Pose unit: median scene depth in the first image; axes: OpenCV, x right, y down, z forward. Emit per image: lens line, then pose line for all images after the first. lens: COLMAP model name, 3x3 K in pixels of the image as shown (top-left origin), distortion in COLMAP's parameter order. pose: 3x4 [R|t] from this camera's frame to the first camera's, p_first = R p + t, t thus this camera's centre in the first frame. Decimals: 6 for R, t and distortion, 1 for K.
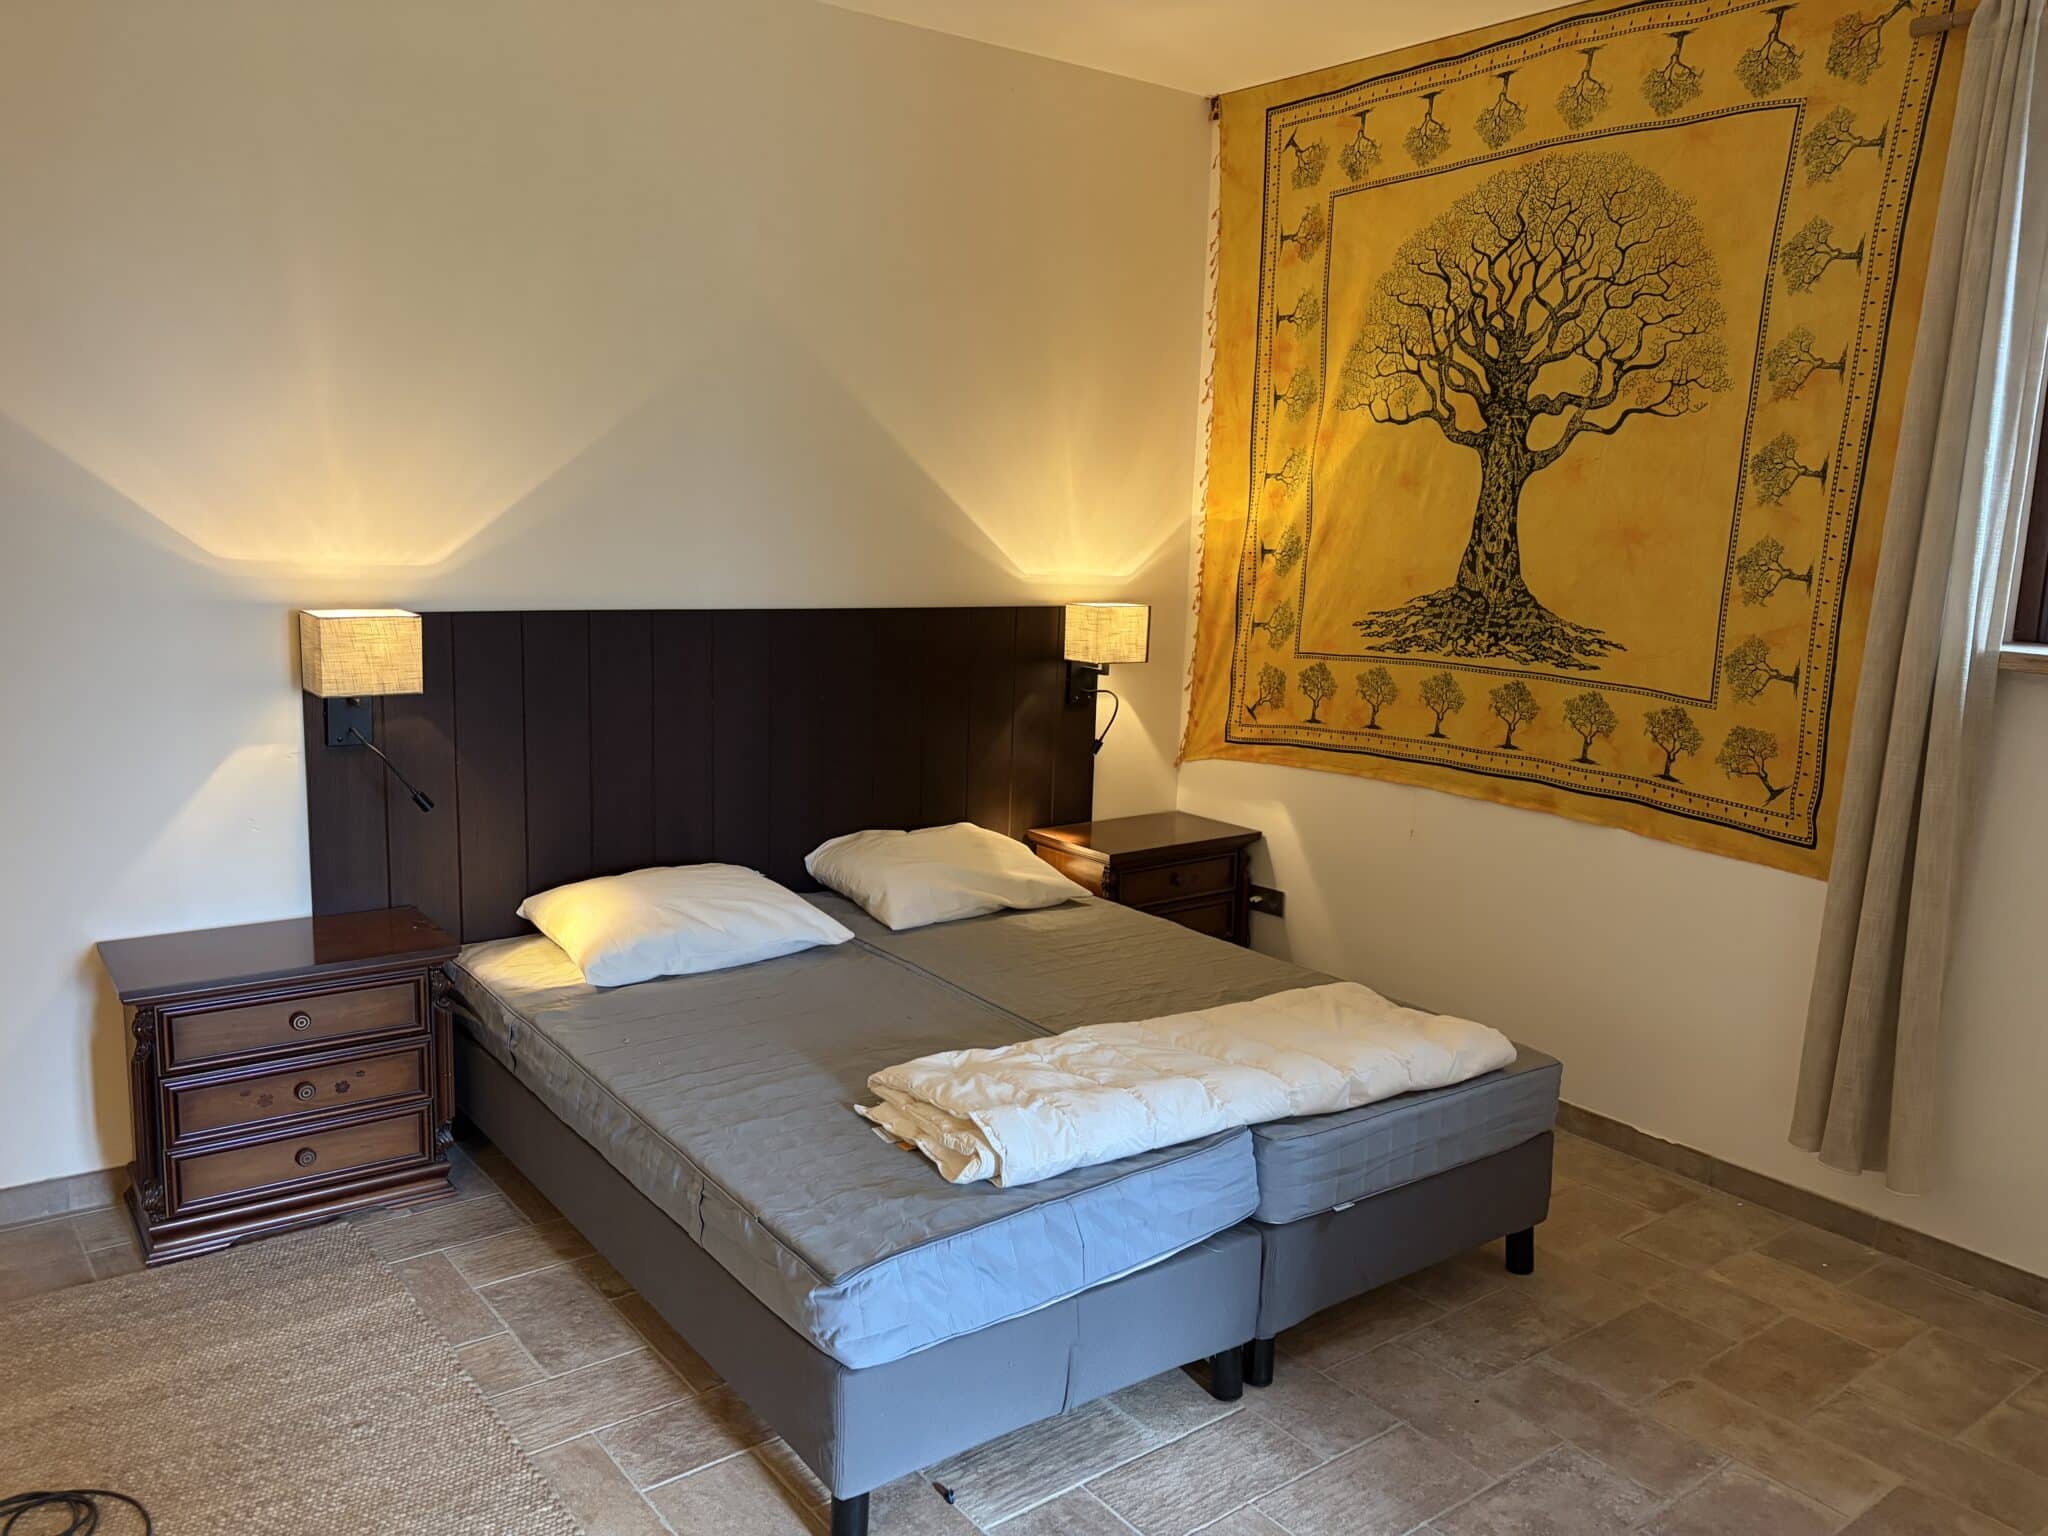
lens RADIAL K [[1527.8, 0, 1033.3], [0, 1527.8, 771.9], [0, 0, 1]] dist [0.007658, -0.014230]
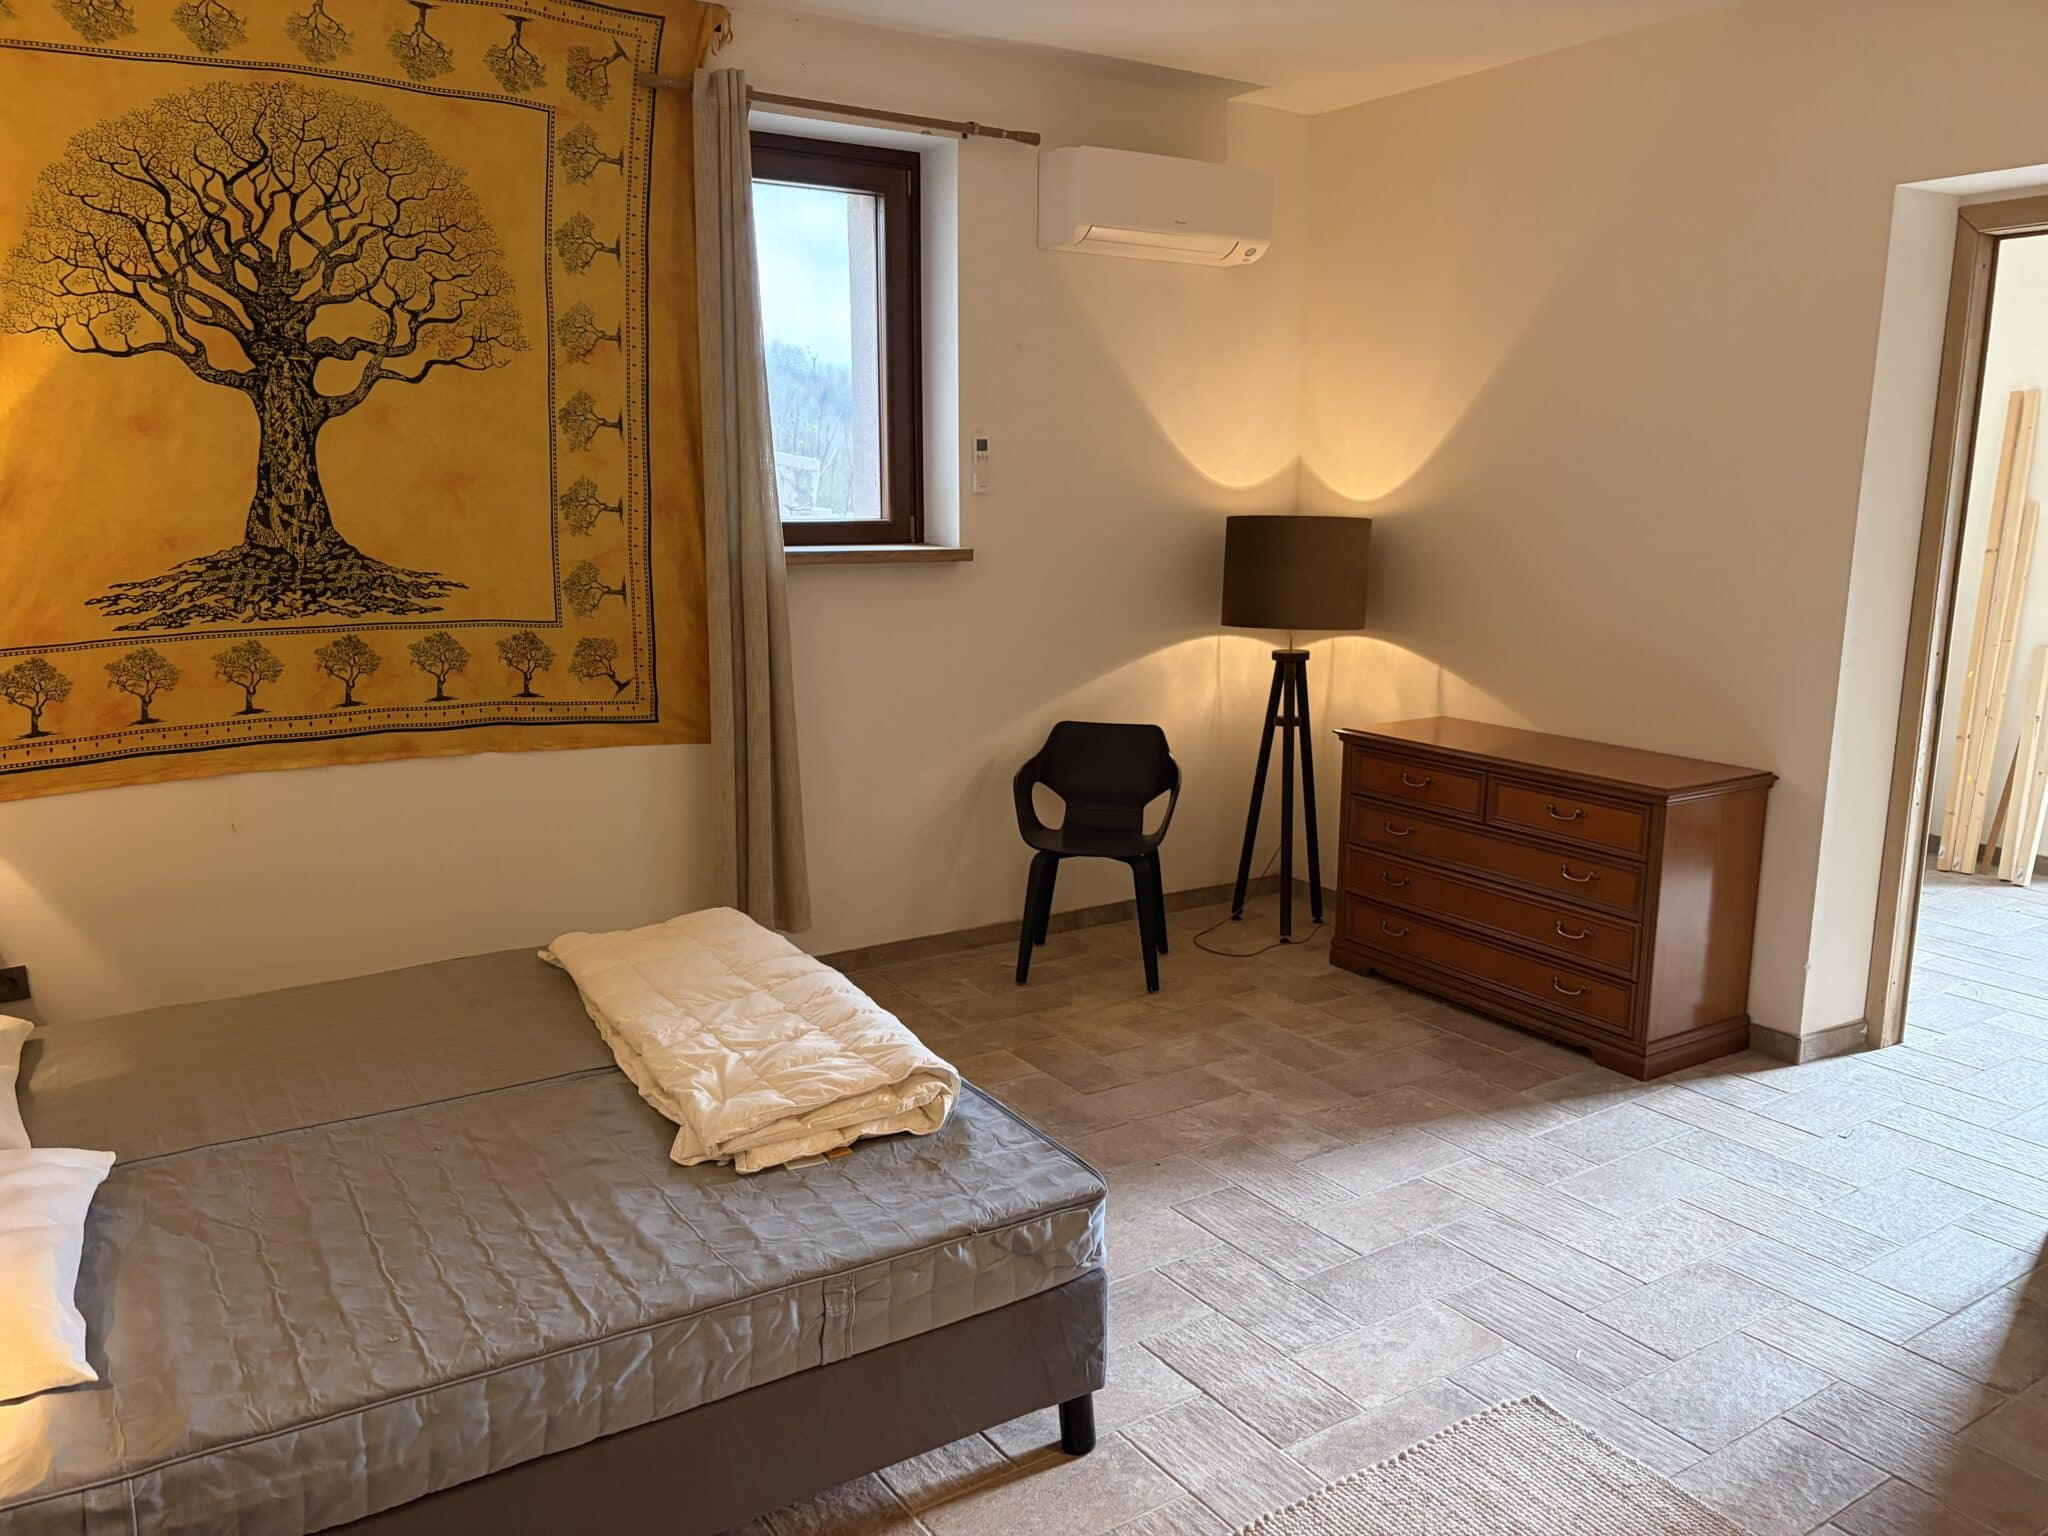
lens RADIAL K [[1527.8, 0, 1032.8], [0, 1527.8, 776.9], [0, 0, 1]] dist [0.007658, -0.014230]
pose [[0.071880, -0.227043, 0.971228, -0.654984], [0.166747, 0.962779, 0.212727, -0.113733], [-0.983376, 0.146659, 0.107063, 0.512541]]
